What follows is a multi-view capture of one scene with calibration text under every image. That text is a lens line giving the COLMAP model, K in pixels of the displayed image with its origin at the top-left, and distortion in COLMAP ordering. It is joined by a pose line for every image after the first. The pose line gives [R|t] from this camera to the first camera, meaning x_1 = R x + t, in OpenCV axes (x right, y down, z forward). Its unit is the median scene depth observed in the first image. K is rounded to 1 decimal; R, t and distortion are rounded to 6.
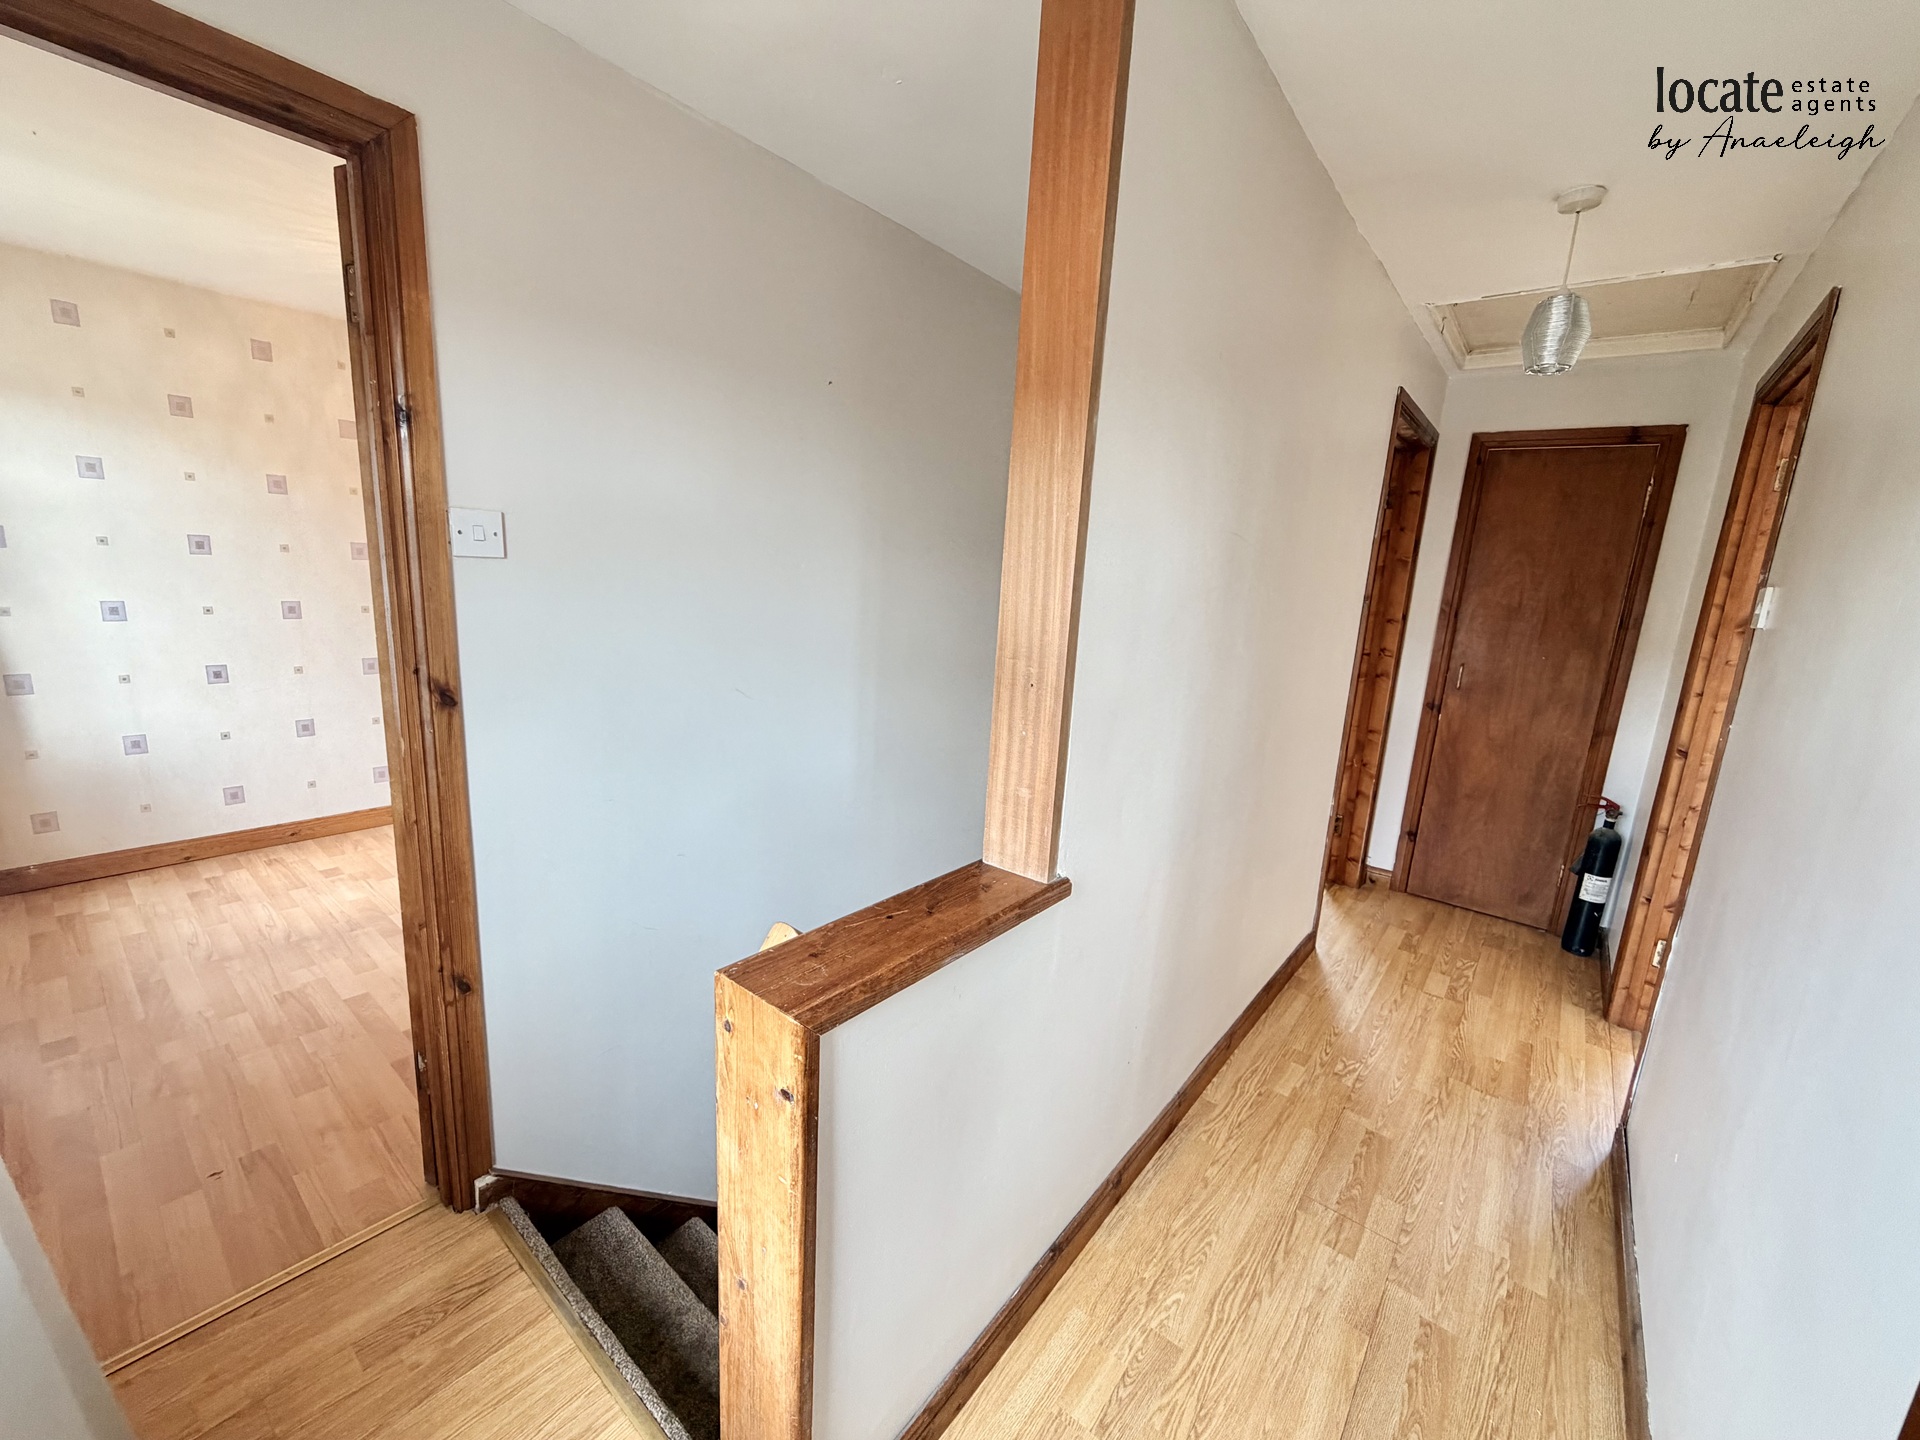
lens RADIAL K [[768.0, 0, 957.4], [0, 768.0, 724.5], [0, 0, 1]] dist [0.000841, 0.000280]
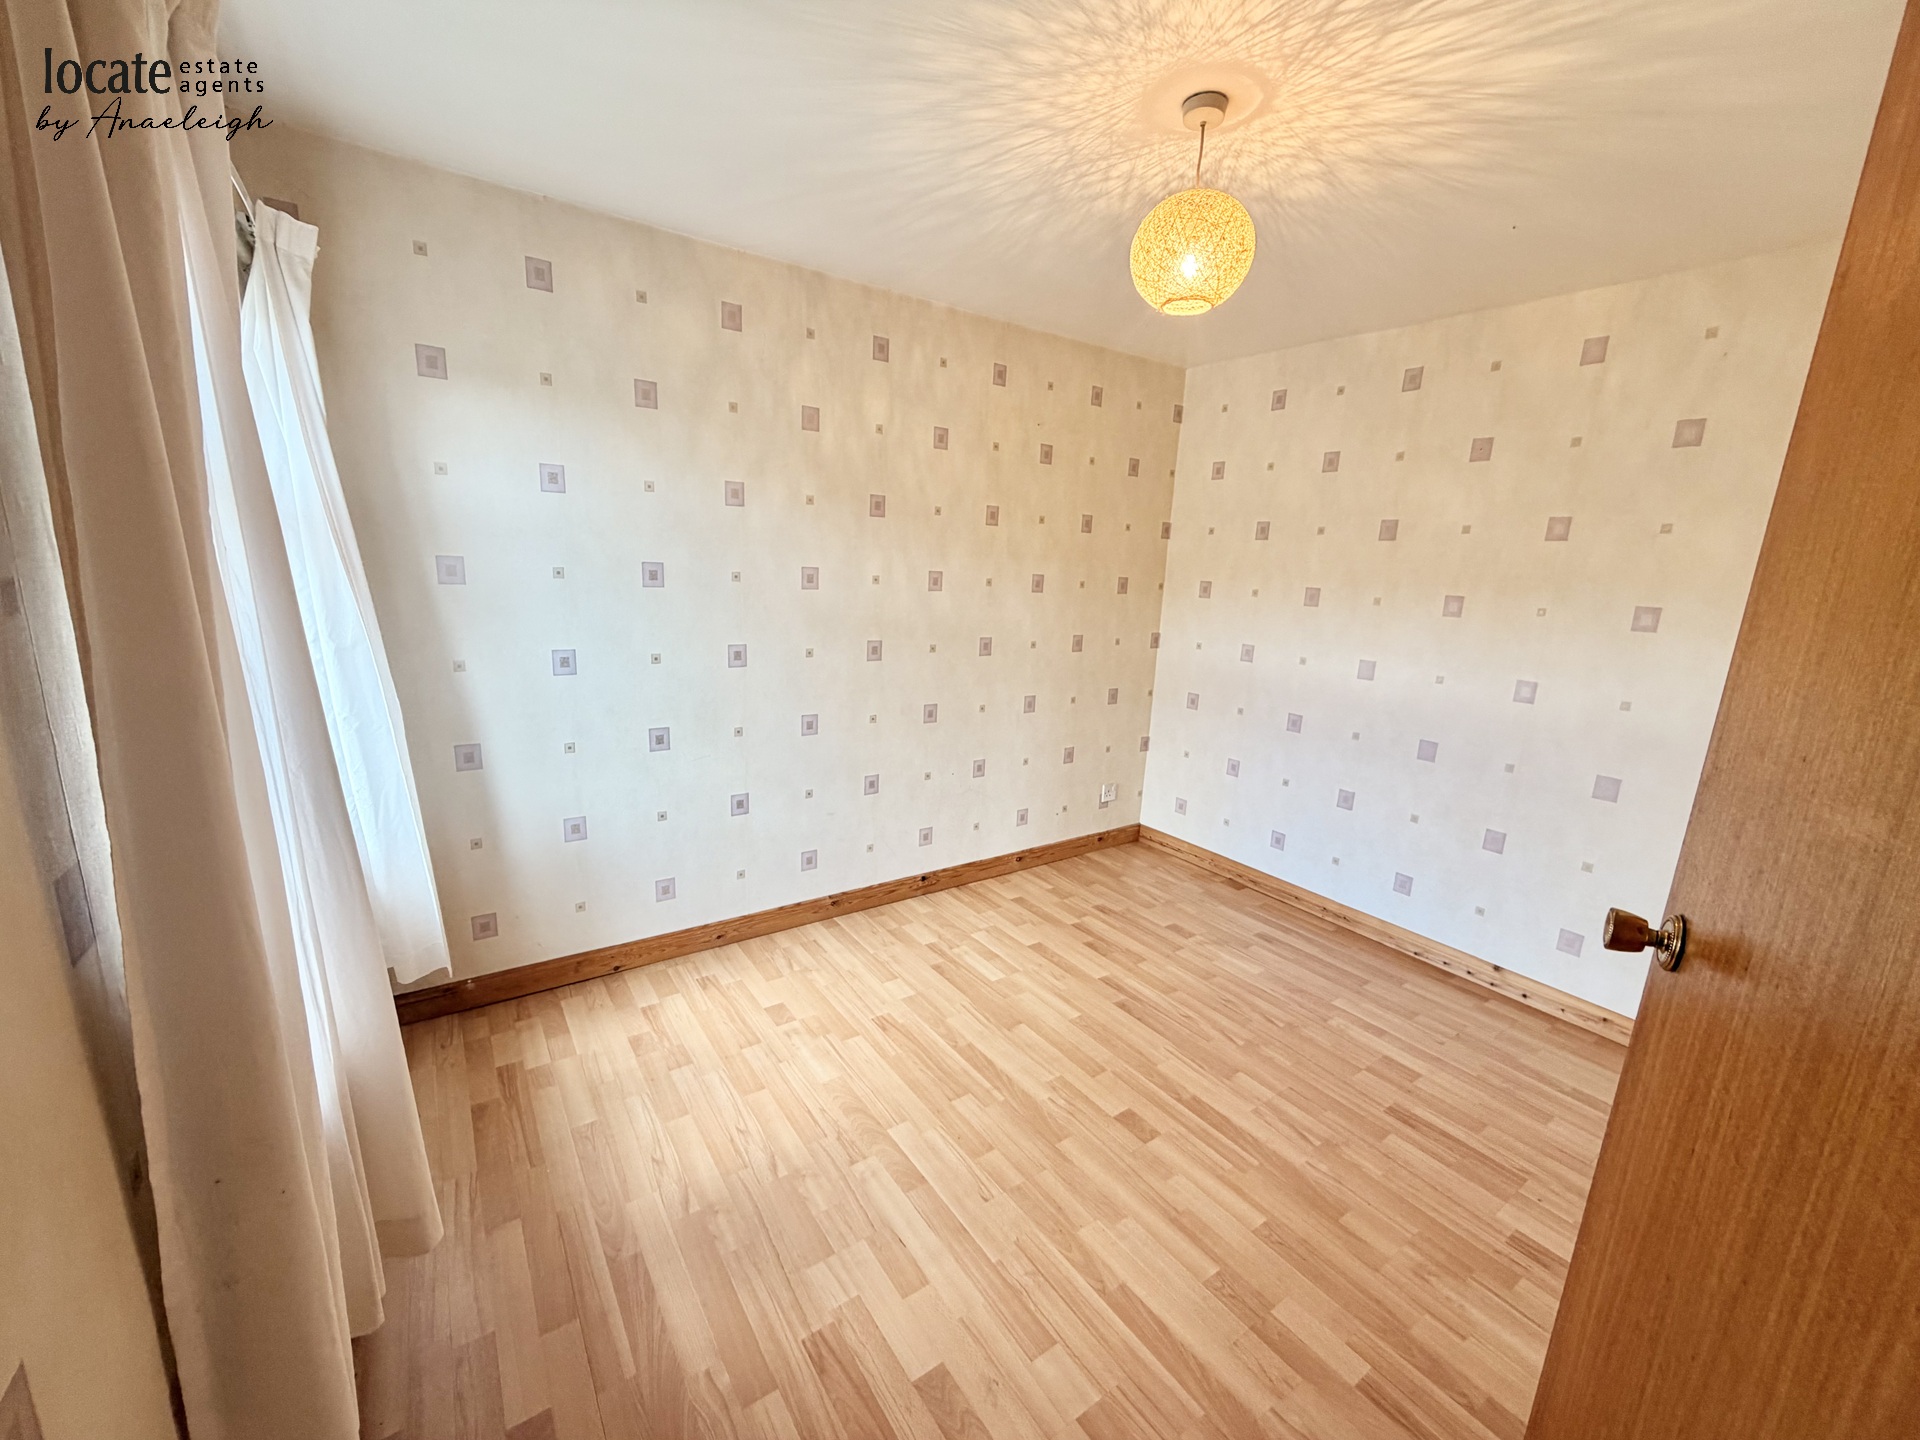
lens RADIAL K [[768.0, 0, 958.2], [0, 768.0, 725.2], [0, 0, 1]] dist [0.000841, 0.000280]
pose [[0.961372, 0.044845, -0.271574, -0.613983], [-0.045116, 0.998968, 0.005249, -0.130474], [0.271529, 0.007206, 0.962403, 0.442110]]
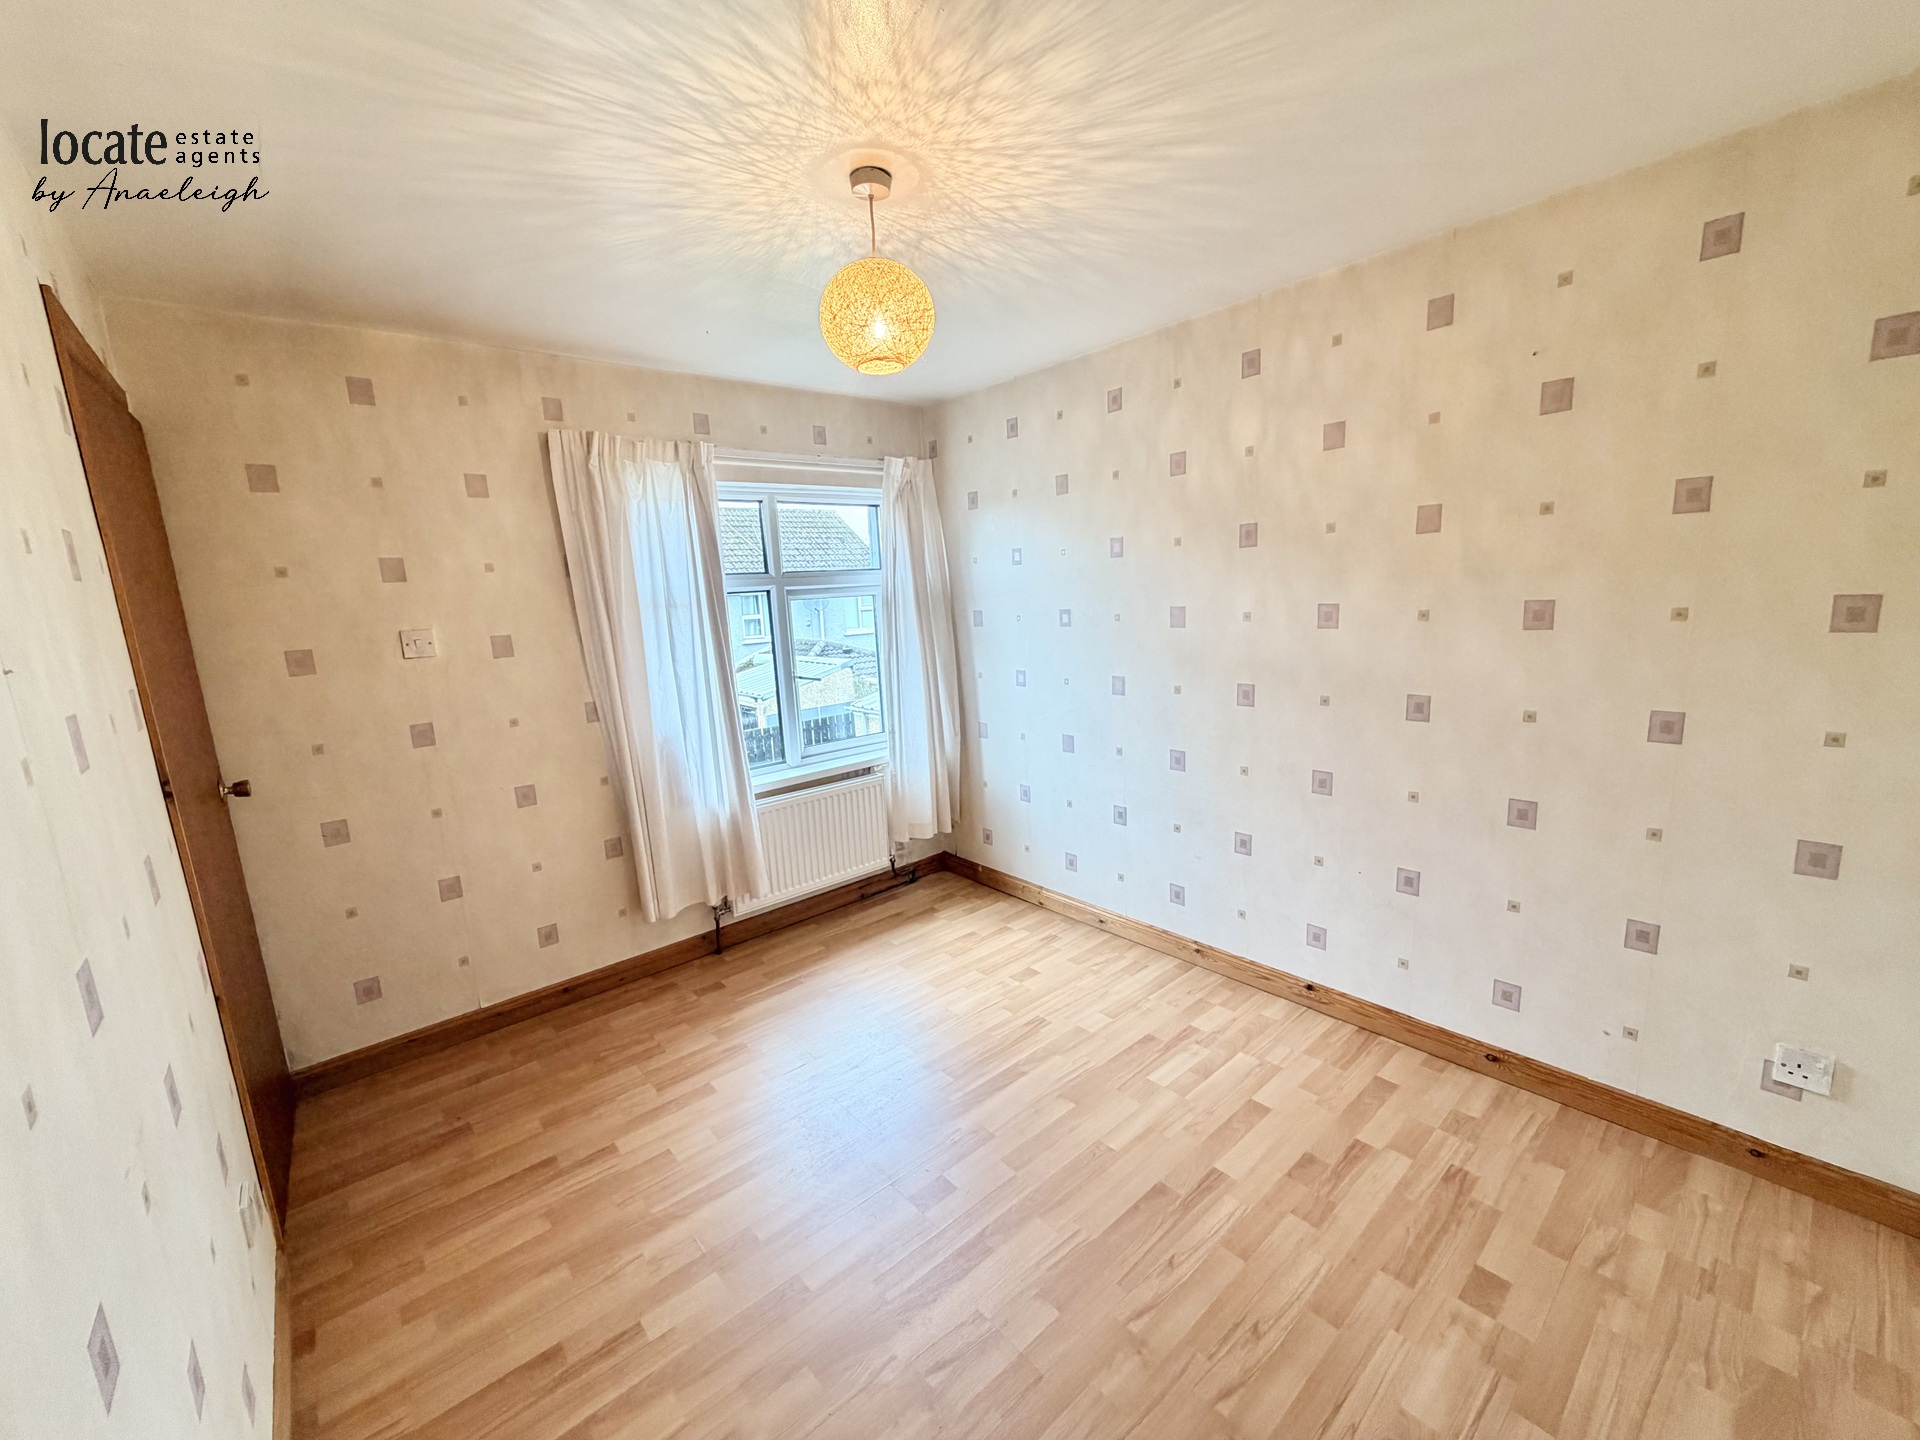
lens RADIAL K [[768.0, 0, 949.1], [0, 768.0, 723.8], [0, 0, 1]] dist [0.000841, 0.000280]
pose [[-0.185381, 0.124739, -0.974717, 0.066971], [-0.157204, 0.975371, 0.154721, -0.297398], [0.970011, 0.181911, -0.161205, 1.344201]]
